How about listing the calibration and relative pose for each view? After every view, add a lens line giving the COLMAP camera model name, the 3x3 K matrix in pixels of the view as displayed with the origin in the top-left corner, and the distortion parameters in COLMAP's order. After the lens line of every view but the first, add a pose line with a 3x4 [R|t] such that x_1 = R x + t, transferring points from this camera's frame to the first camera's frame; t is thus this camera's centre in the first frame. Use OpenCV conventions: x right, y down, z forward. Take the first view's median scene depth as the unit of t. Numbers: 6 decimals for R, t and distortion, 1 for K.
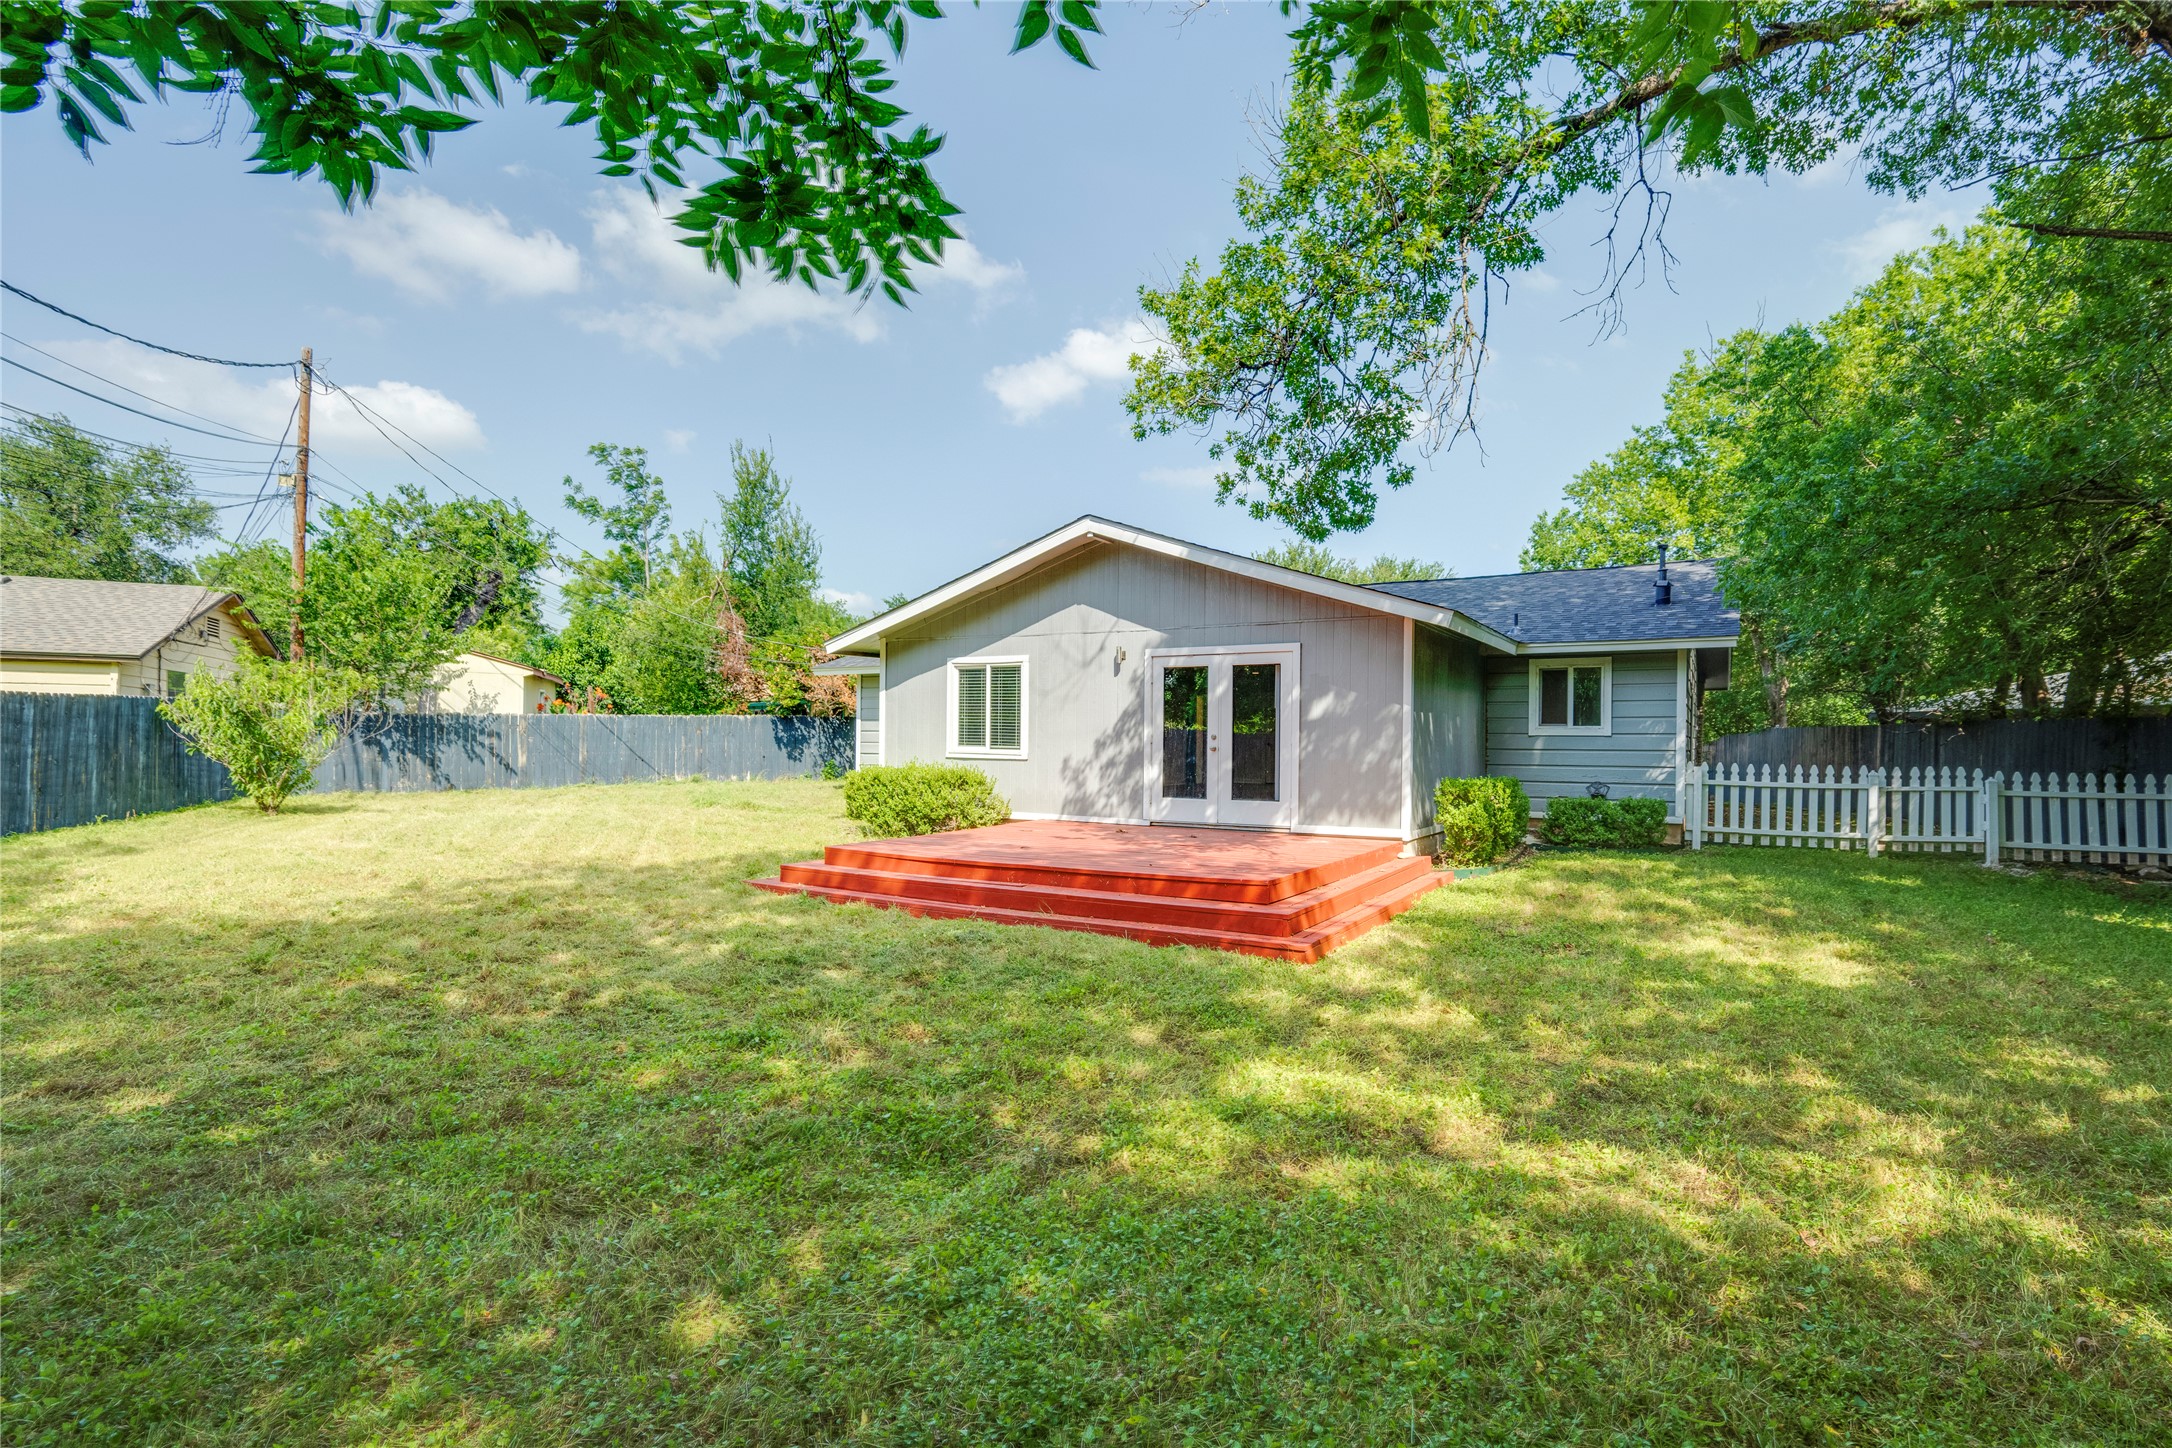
lens RADIAL K [[1056.9, 0, 1101.5], [0, 1056.9, 734.4], [0, 0, 1]] dist [-0.000926, 0.000112]
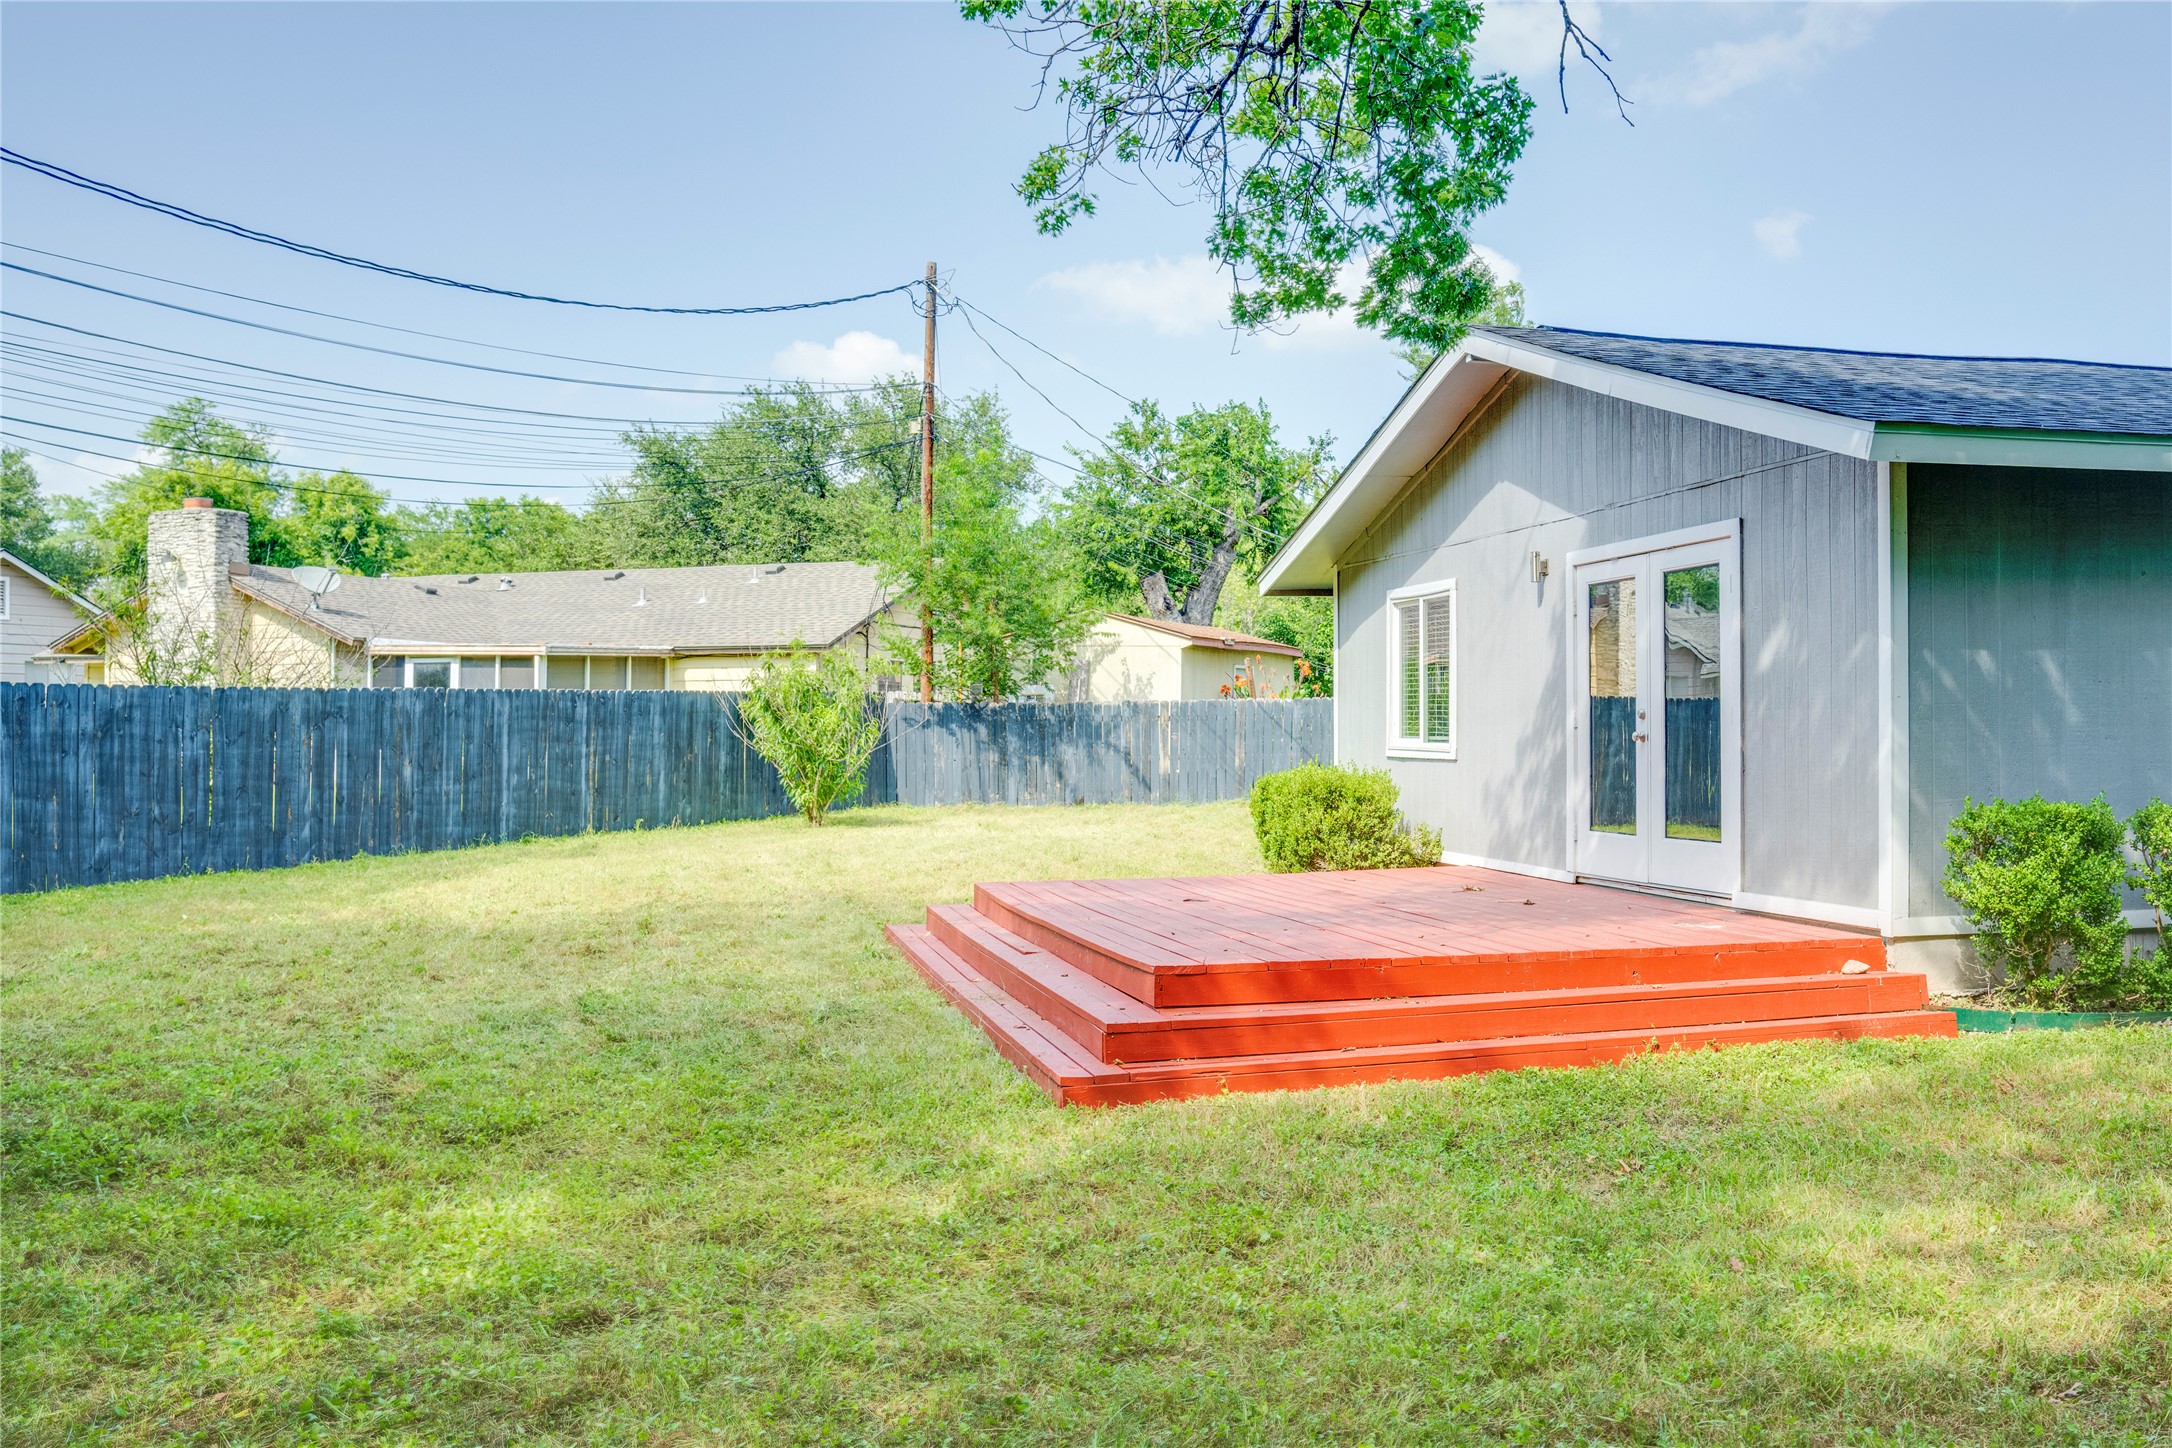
lens RADIAL K [[1789.2, 0, 1079.9], [0, 1789.2, 717.8], [0, 0, 1]] dist [-0.013108, -0.000966]
pose [[0.699405, -0.016108, -0.714544, 0.502175], [0.010831, 0.999870, -0.011939, 0.010666], [0.714644, 0.000610, 0.699489, 0.181839]]
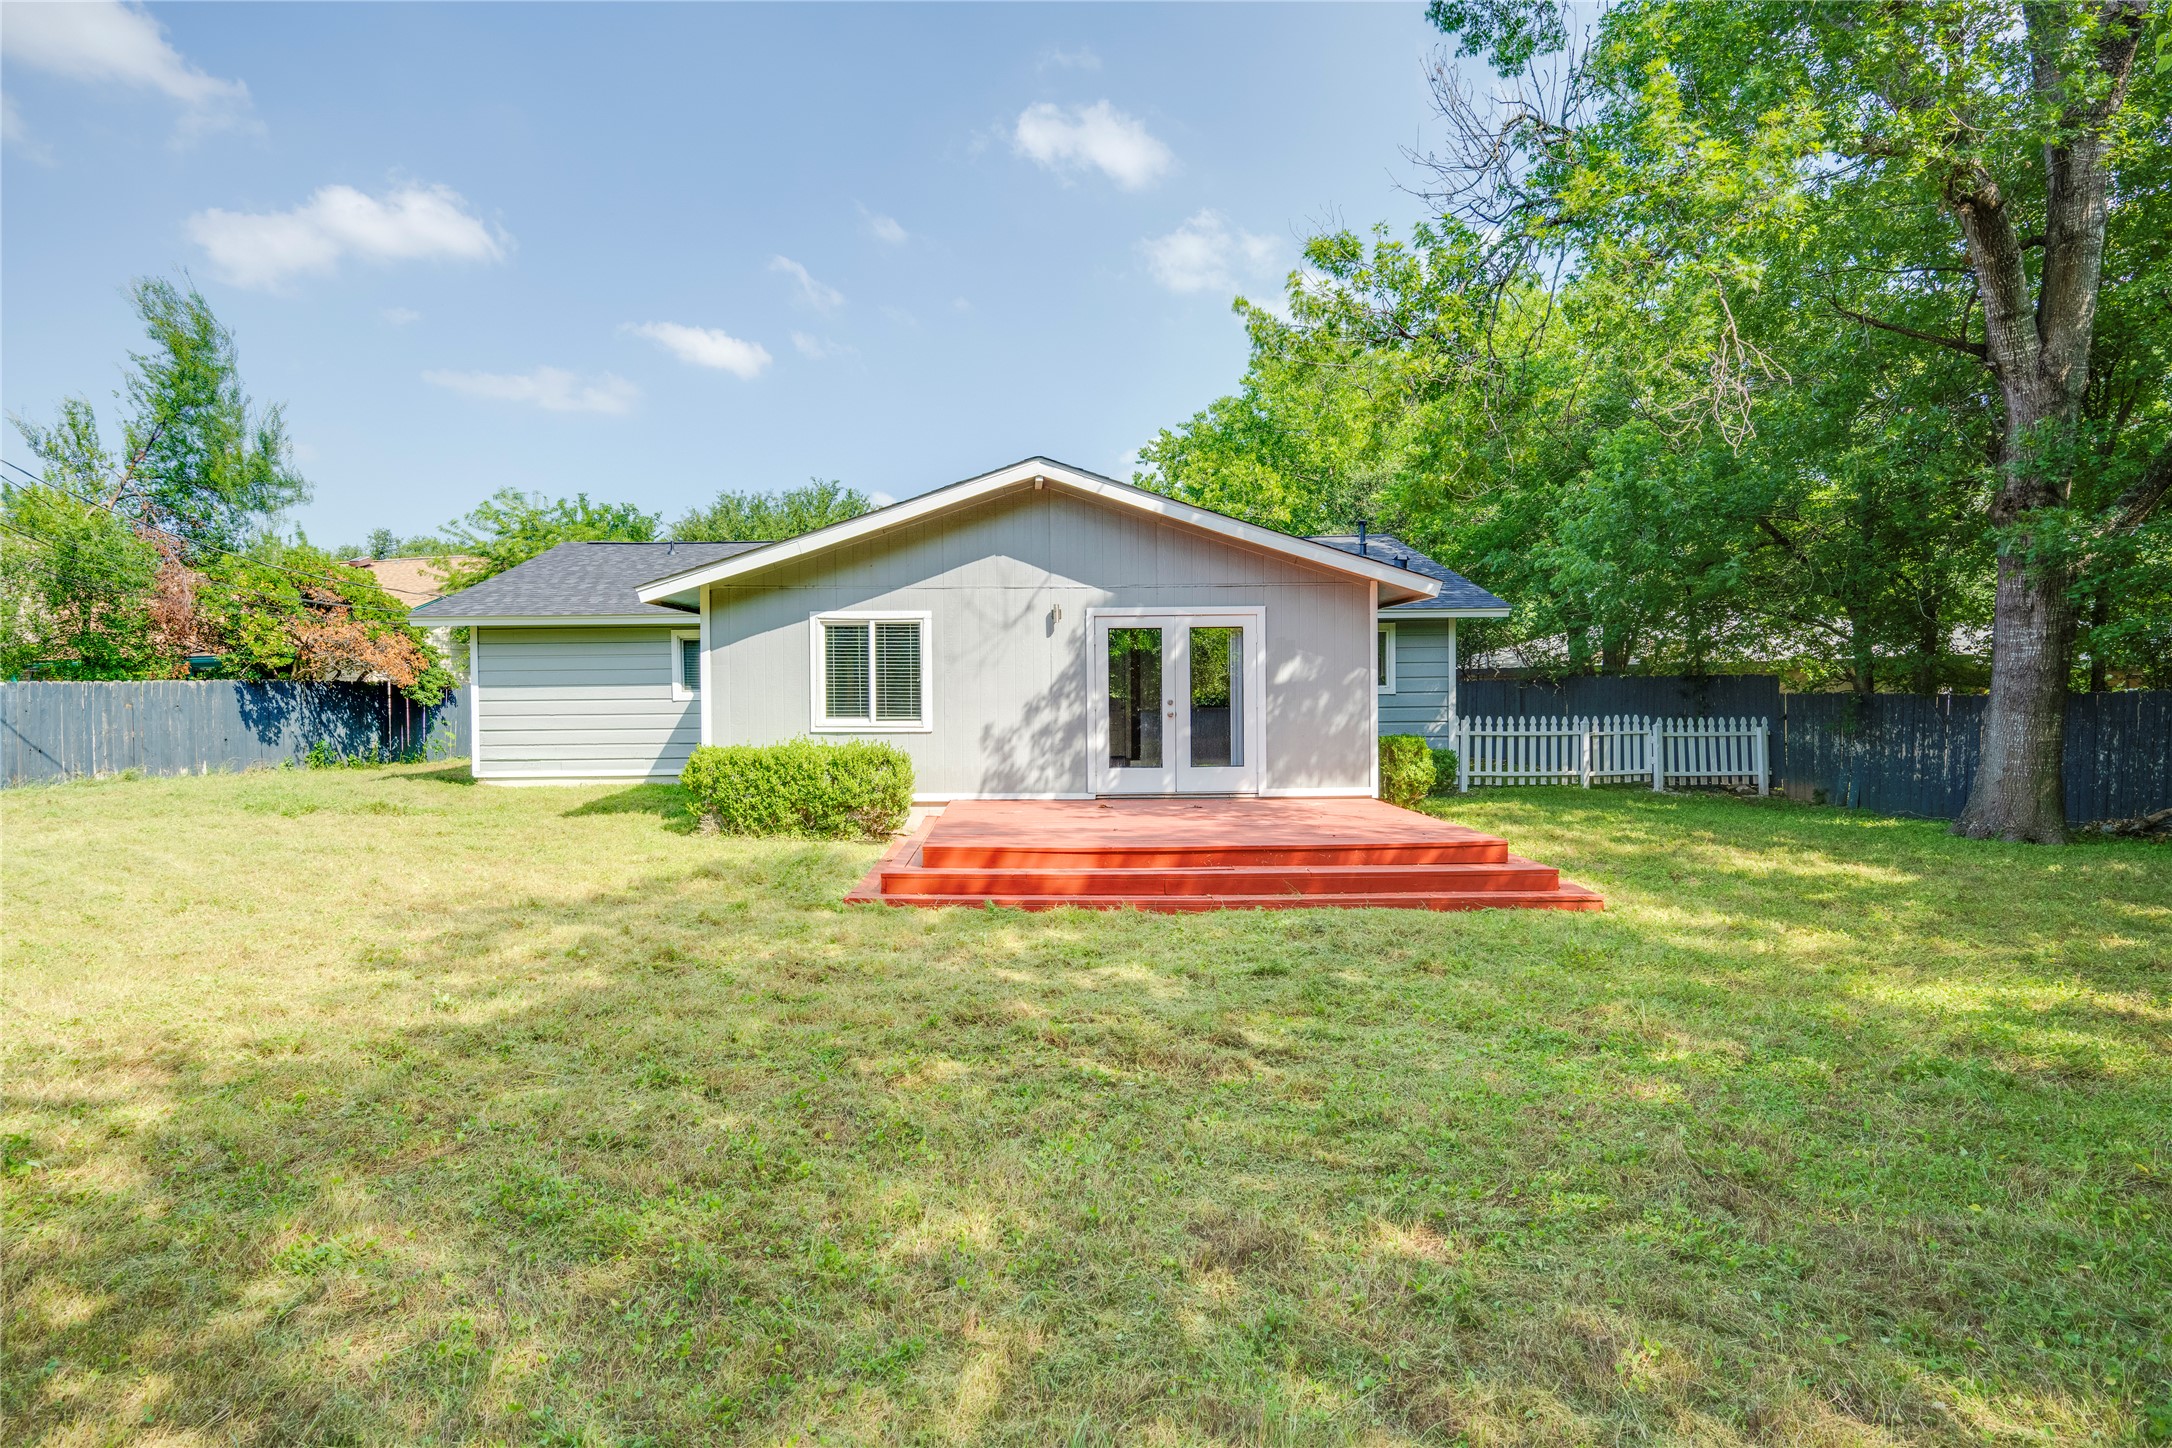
lens RADIAL K [[1140.4, 0, 1082.4], [0, 1140.4, 711.2], [0, 0, 1]] dist [0.003313, 0.000159]
pose [[0.867930, -0.021520, 0.496220, -0.444684], [0.013927, 0.999723, 0.018995, -0.009357], [-0.496491, -0.009575, 0.867989, 0.133979]]
